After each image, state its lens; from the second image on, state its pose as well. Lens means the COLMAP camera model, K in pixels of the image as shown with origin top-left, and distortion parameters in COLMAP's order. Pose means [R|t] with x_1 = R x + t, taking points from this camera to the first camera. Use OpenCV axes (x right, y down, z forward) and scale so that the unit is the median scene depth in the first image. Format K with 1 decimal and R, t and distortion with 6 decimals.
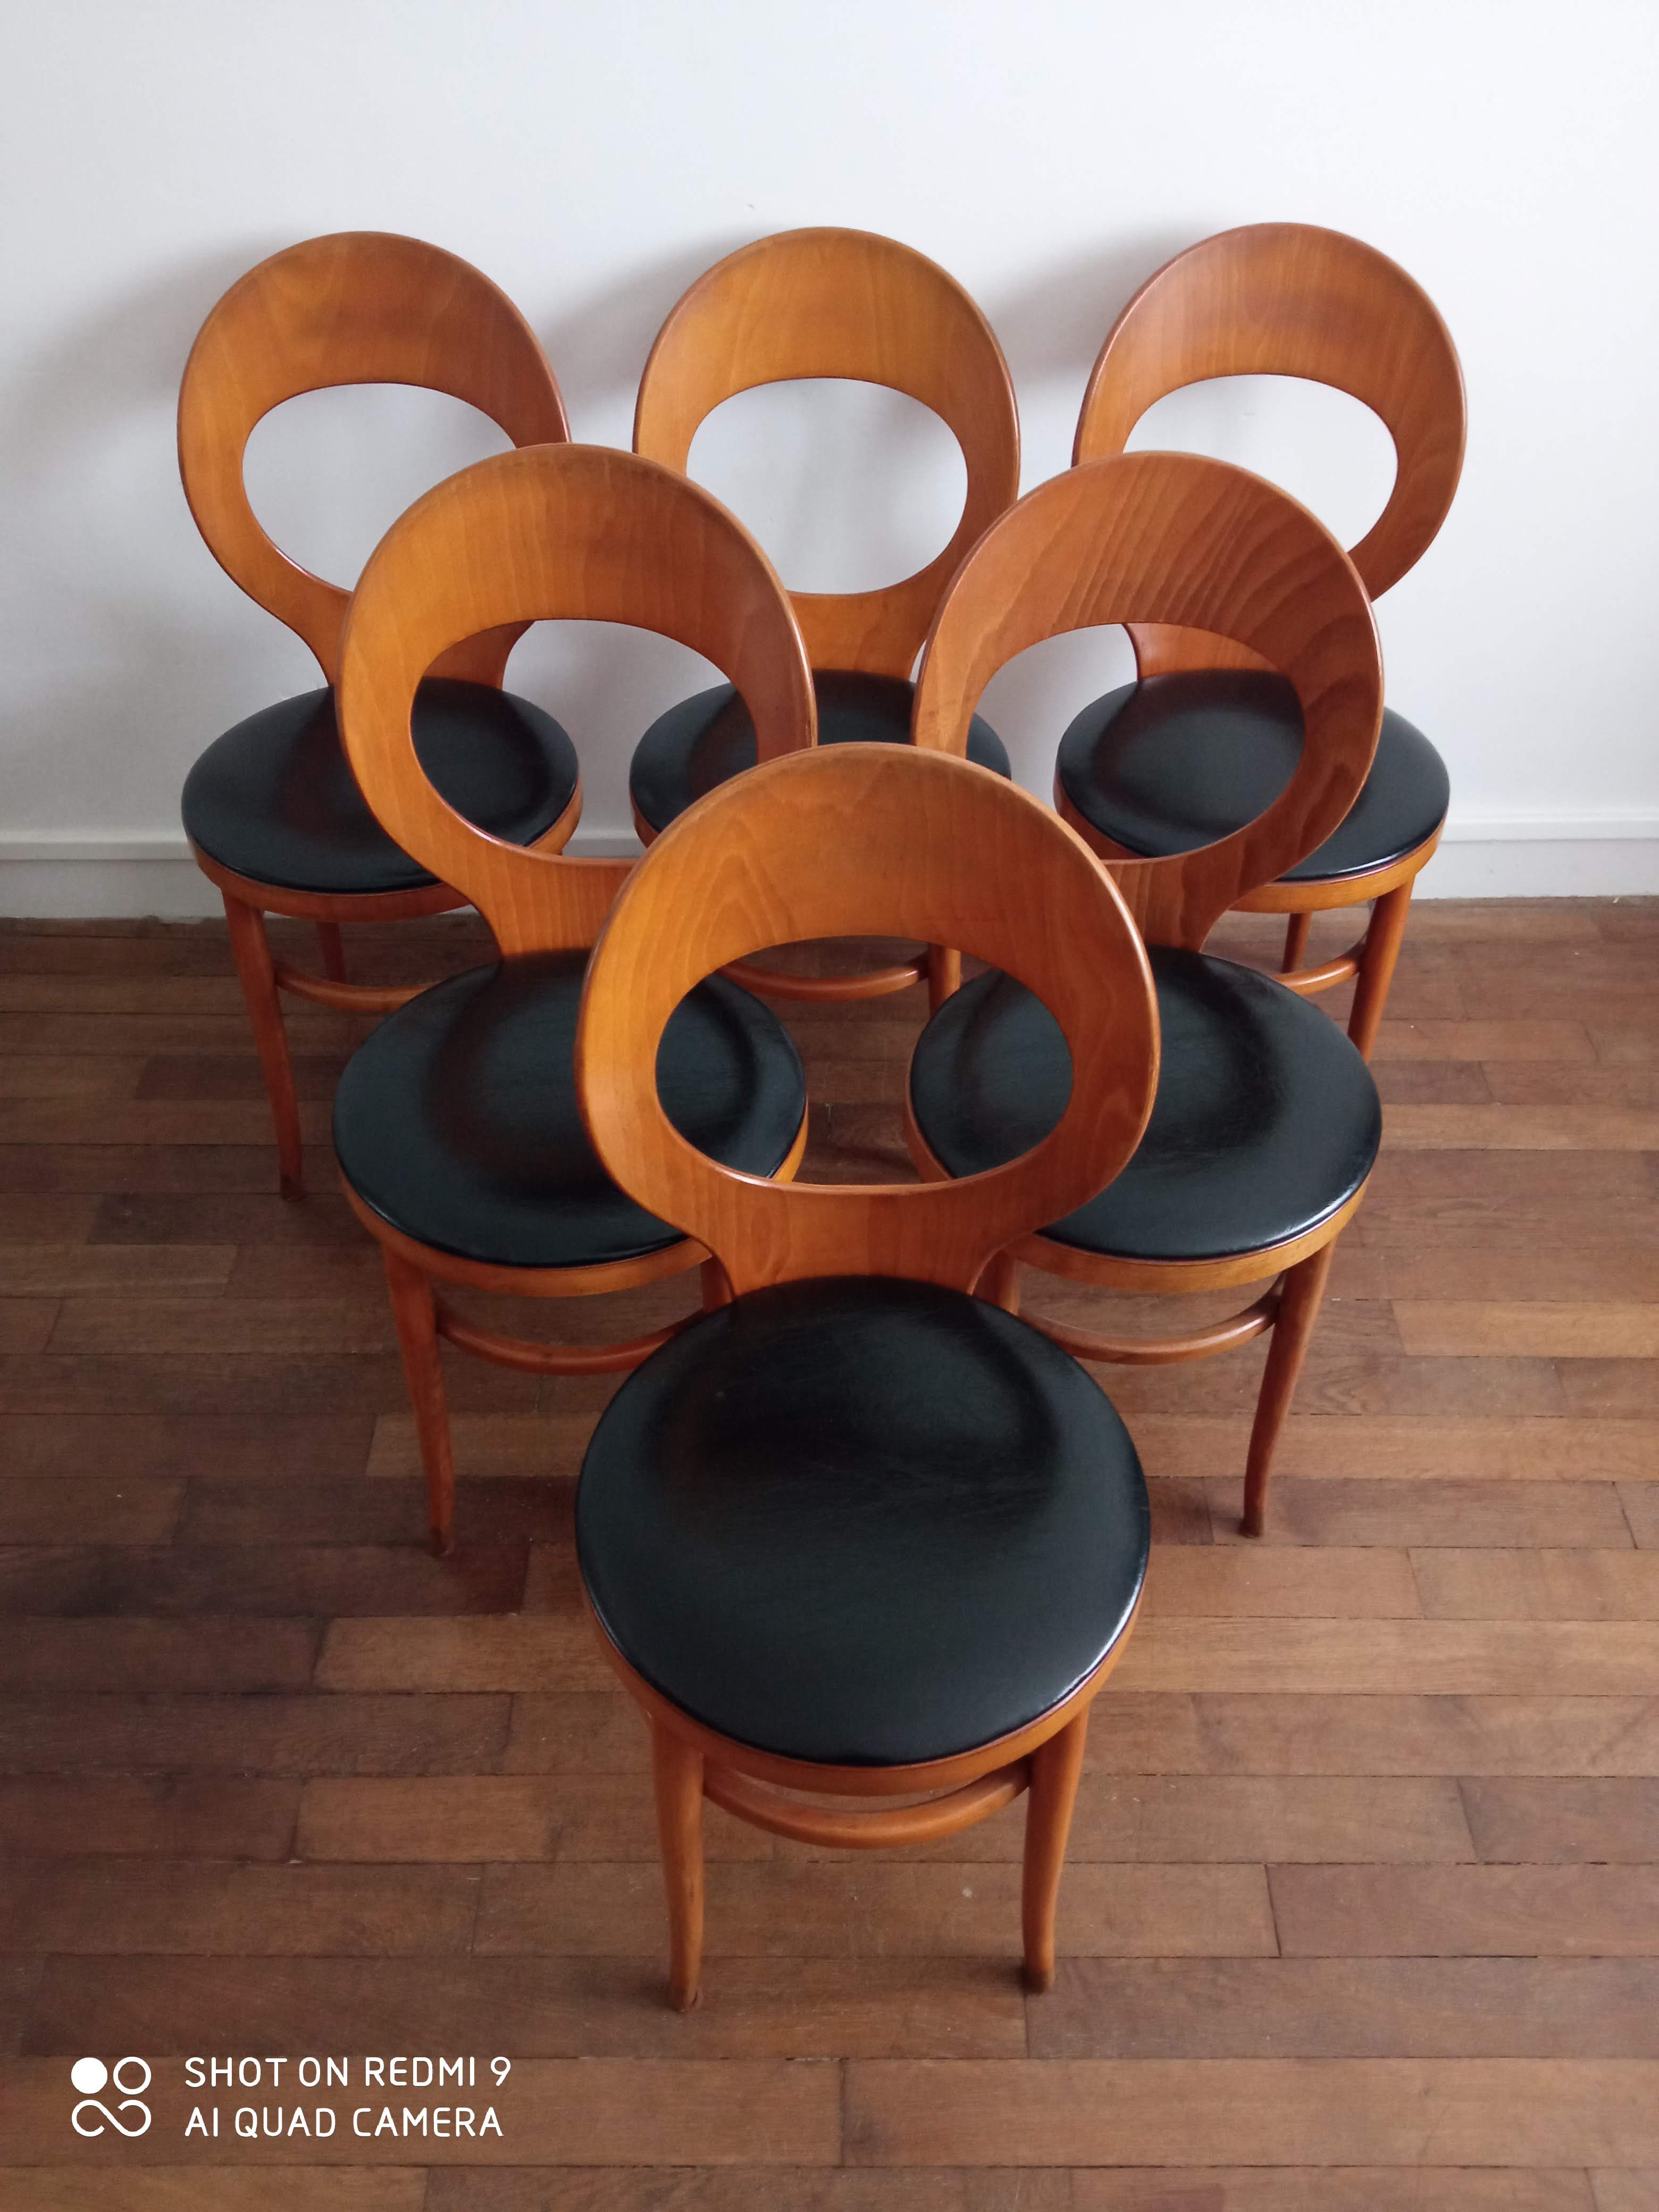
lens RADIAL K [[1788.0, 0, 829.5], [0, 1788.0, 1106.0], [0, 0, 1]] dist [0.067356, -0.131733]
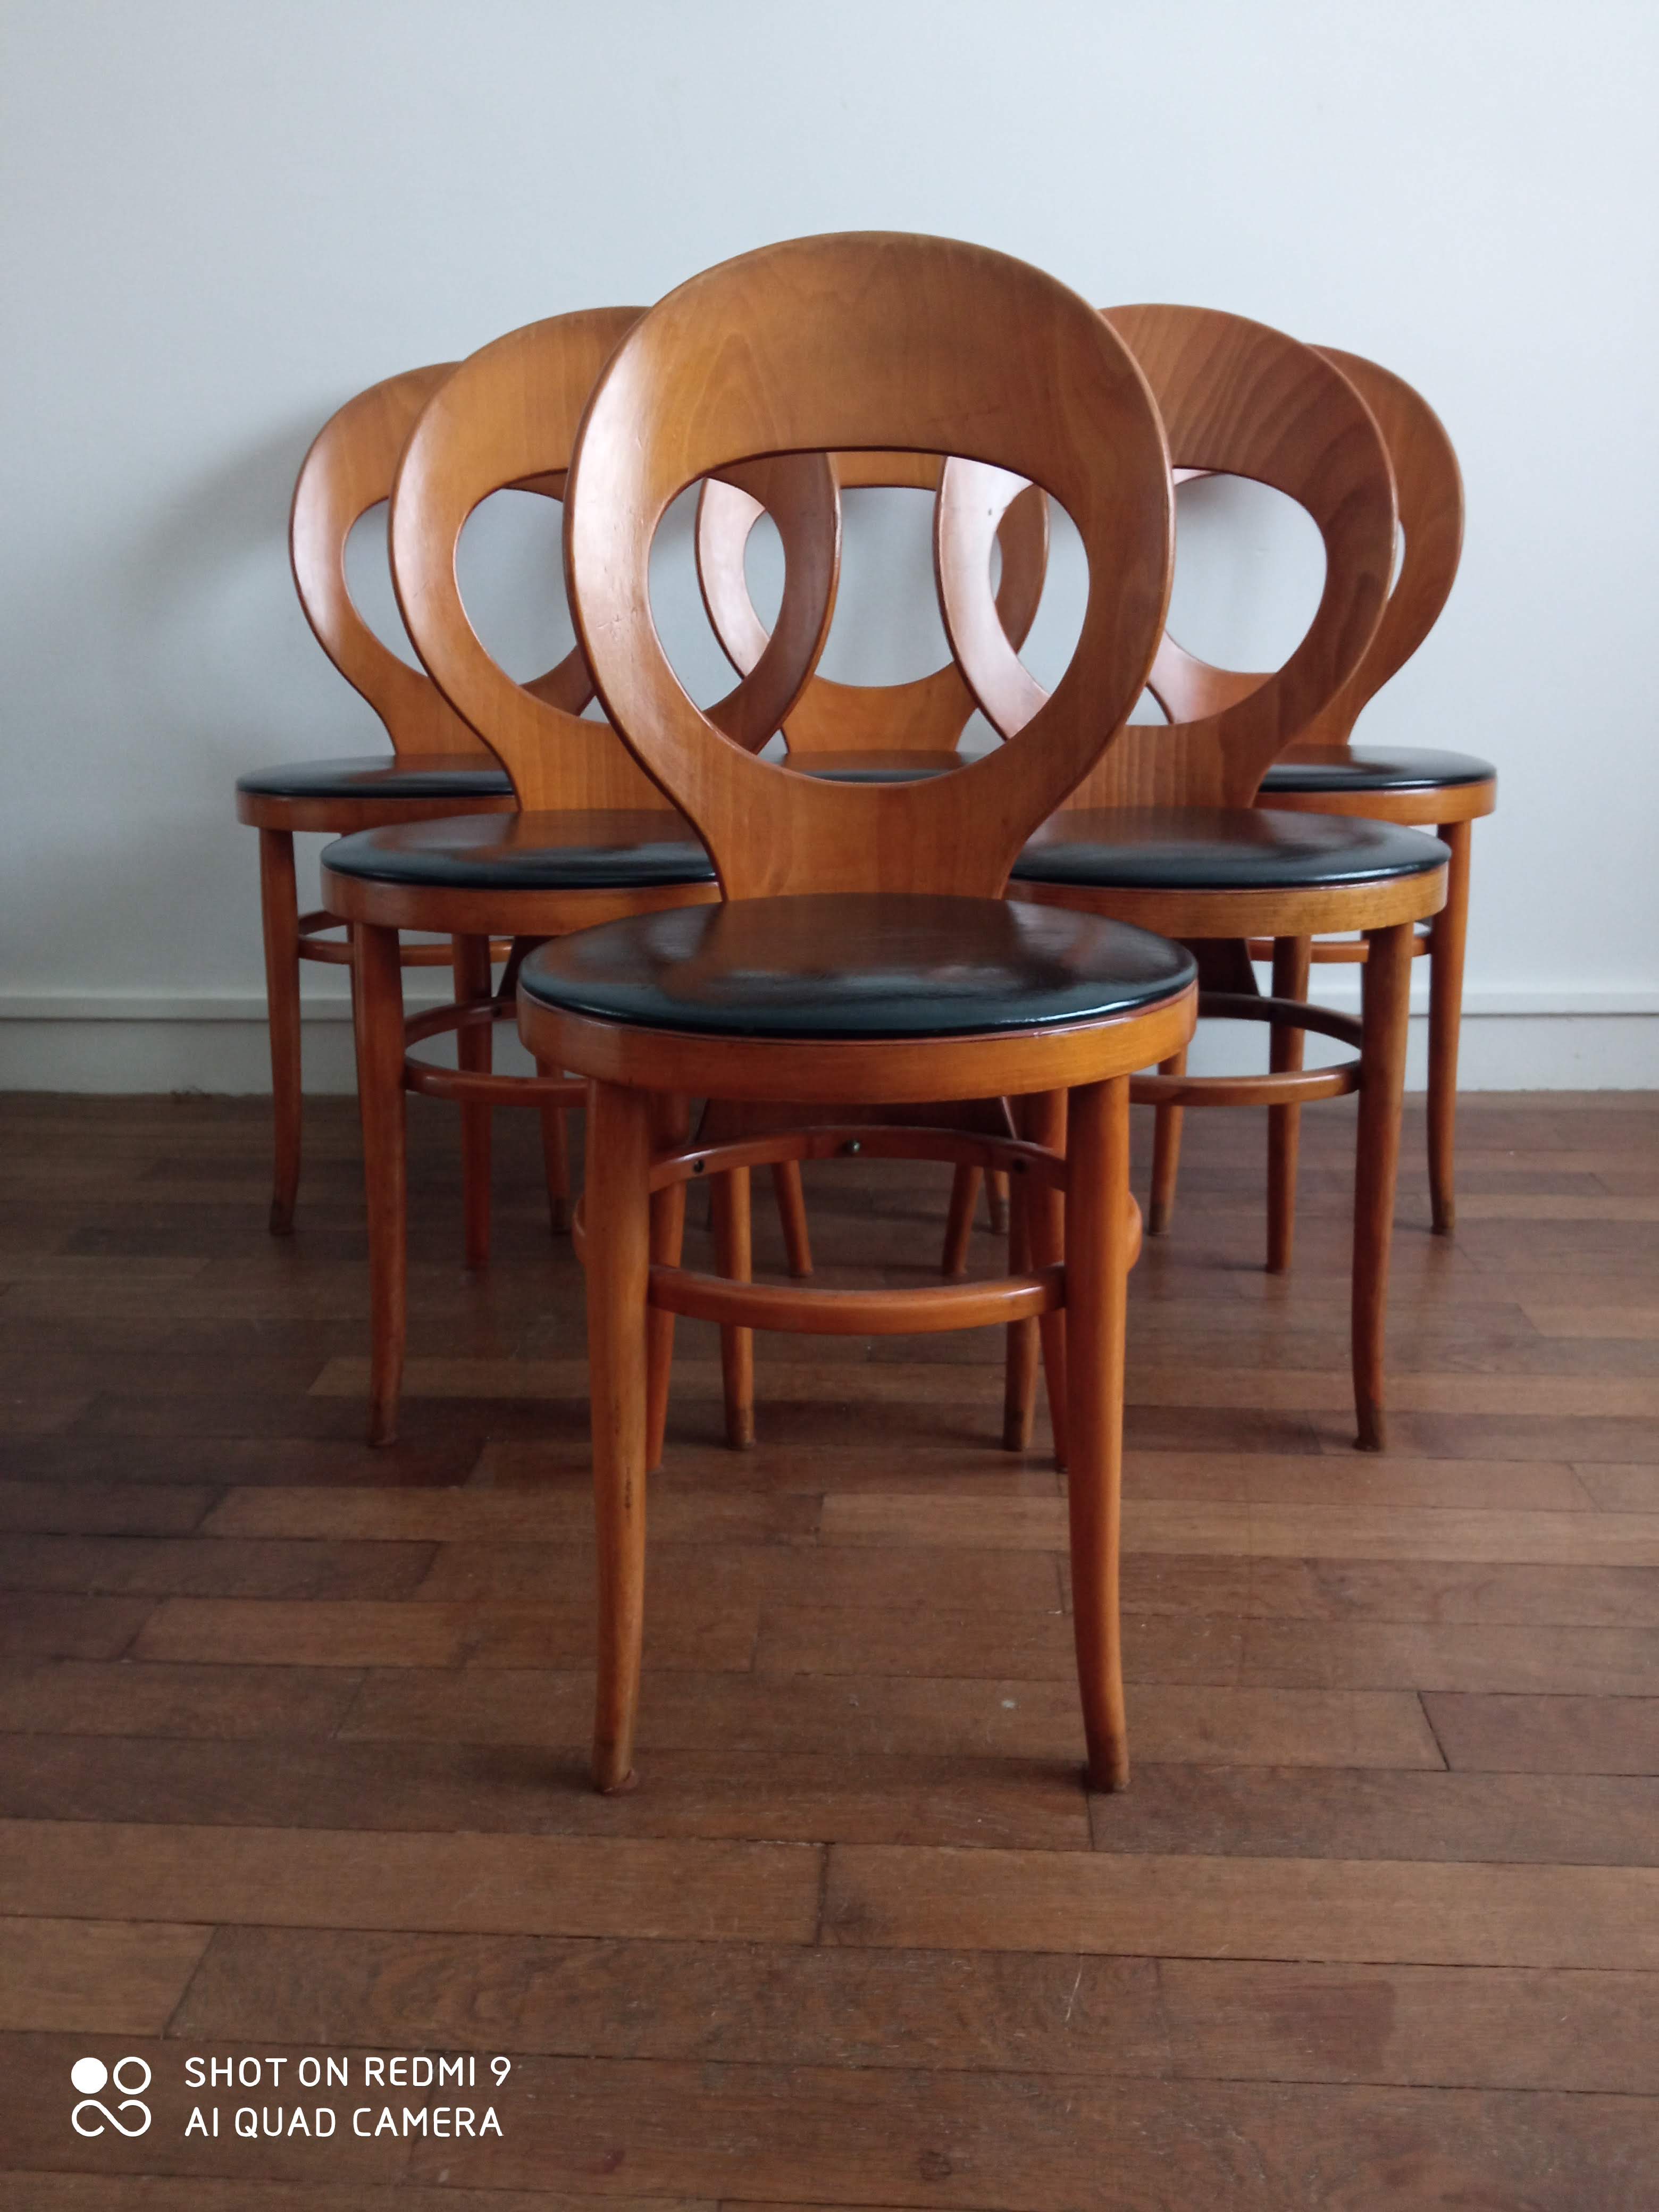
lens RADIAL K [[1817.9, 0, 826.4], [0, 1817.9, 1107.8], [0, 0, 1]] dist [0.061672, -0.134102]
pose [[0.998211, 0.001191, -0.059781, 0.047018], [-0.028858, 0.885248, -0.464223, 0.574663], [0.052368, 0.465117, 0.883699, 0.224546]]
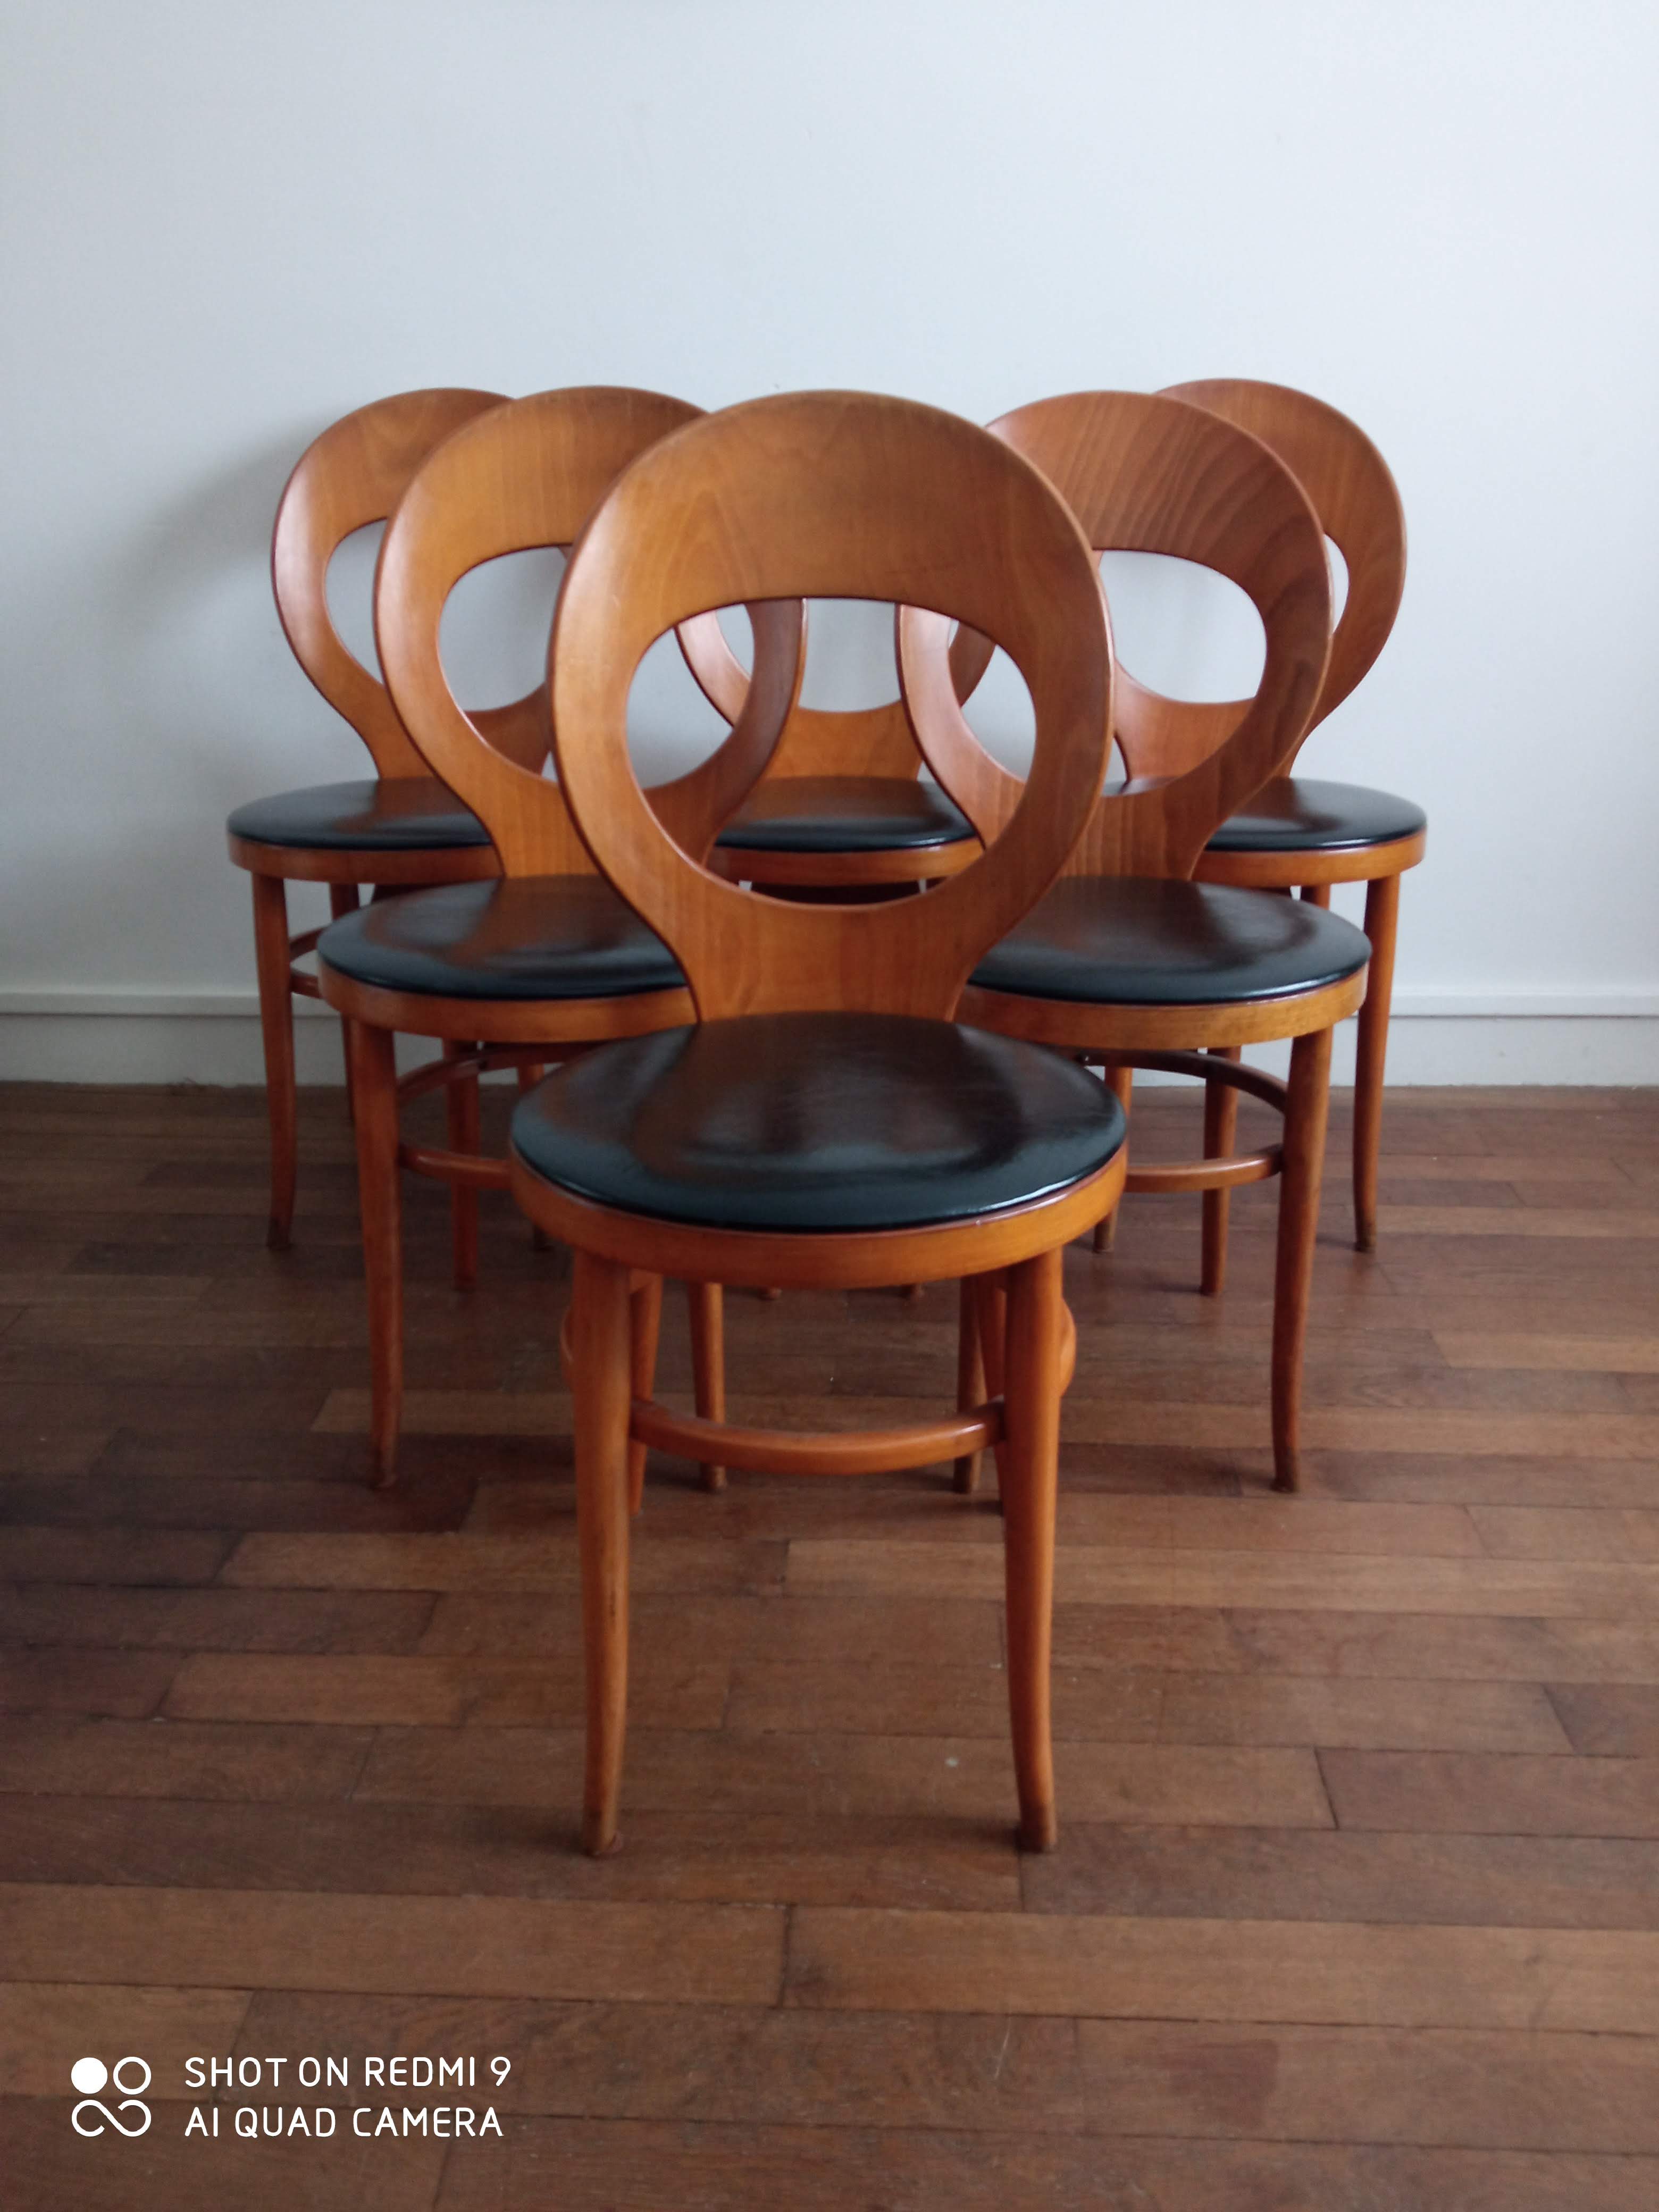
lens RADIAL K [[1788.0, 0, 829.5], [0, 1788.0, 1106.0], [0, 0, 1]] dist [0.067356, -0.131733]
pose [[0.999144, 0.007191, -0.040745, 0.052265], [-0.022717, 0.918412, -0.394973, 0.491666], [0.034580, 0.395560, 0.917789, 0.120754]]
